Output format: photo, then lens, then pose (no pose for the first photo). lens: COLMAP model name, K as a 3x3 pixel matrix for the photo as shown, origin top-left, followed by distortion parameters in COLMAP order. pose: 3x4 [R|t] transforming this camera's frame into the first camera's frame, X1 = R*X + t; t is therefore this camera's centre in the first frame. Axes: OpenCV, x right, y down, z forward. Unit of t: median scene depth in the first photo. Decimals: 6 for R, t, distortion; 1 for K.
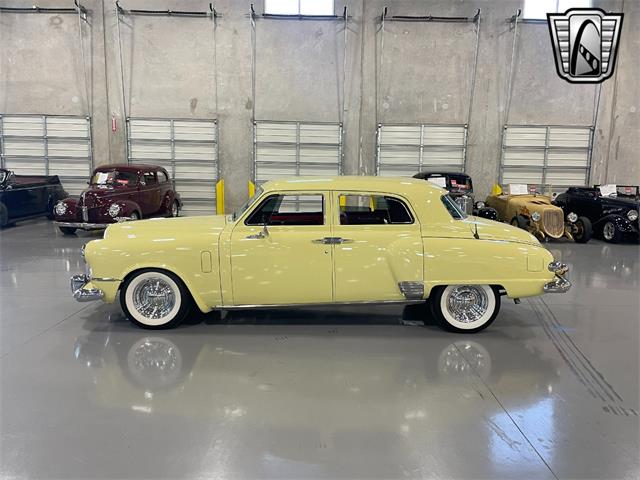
lens RADIAL K [[487.8, 0, 317.5], [0, 487.8, 237.2], [0, 0, 1]] dist [0.068155, -0.096036]
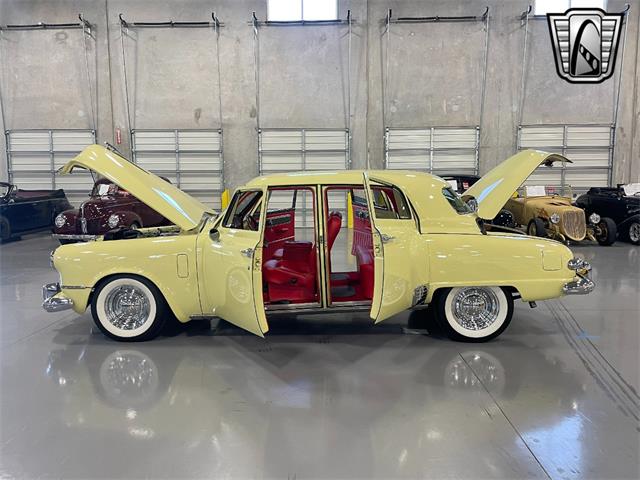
lens RADIAL K [[487.8, 0, 310.8], [0, 487.8, 234.1], [0, 0, 1]] dist [0.068155, -0.096036]
pose [[0.998680, -0.020514, -0.047097, 0.018323], [0.018918, 0.999240, -0.034093, 0.008940], [0.047760, 0.033157, 0.998308, 0.033427]]
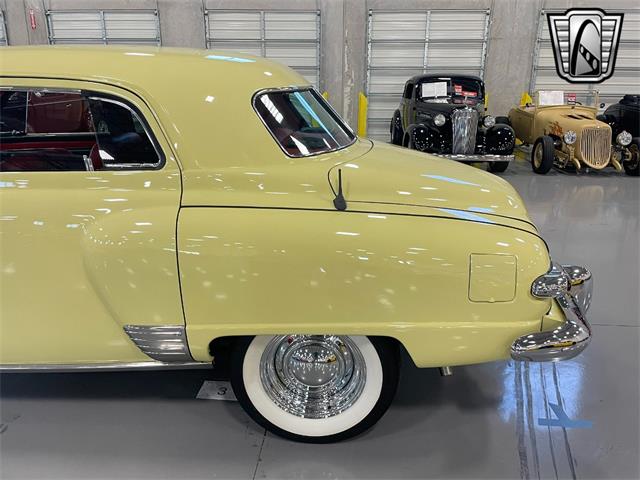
lens RADIAL K [[487.8, 0, 322.0], [0, 487.8, 232.8], [0, 0, 1]] dist [0.068155, -0.096036]
pose [[0.997568, 0.009209, -0.069083, 0.115167], [0.001454, 0.988268, 0.152725, -0.012477], [0.069679, -0.152454, 0.985851, 0.216841]]
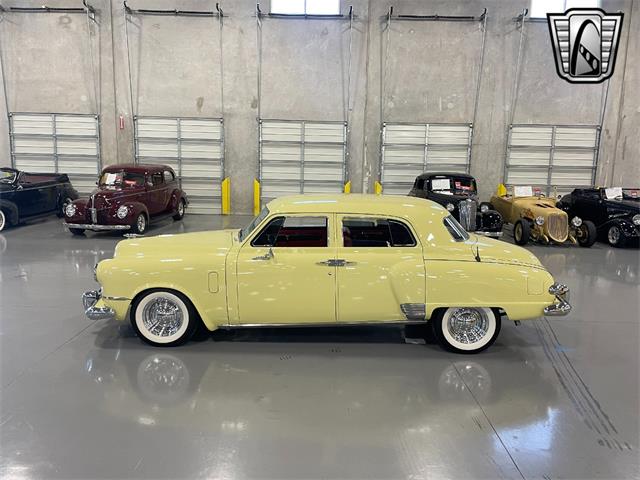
lens RADIAL K [[487.8, 0, 311.6], [0, 487.8, 230.3], [0, 0, 1]] dist [0.068155, -0.096036]
pose [[0.999770, 0.007169, -0.020228, -0.000085], [-0.006928, 0.999905, 0.011953, -0.024425], [0.020312, -0.011810, 0.999724, -0.008080]]
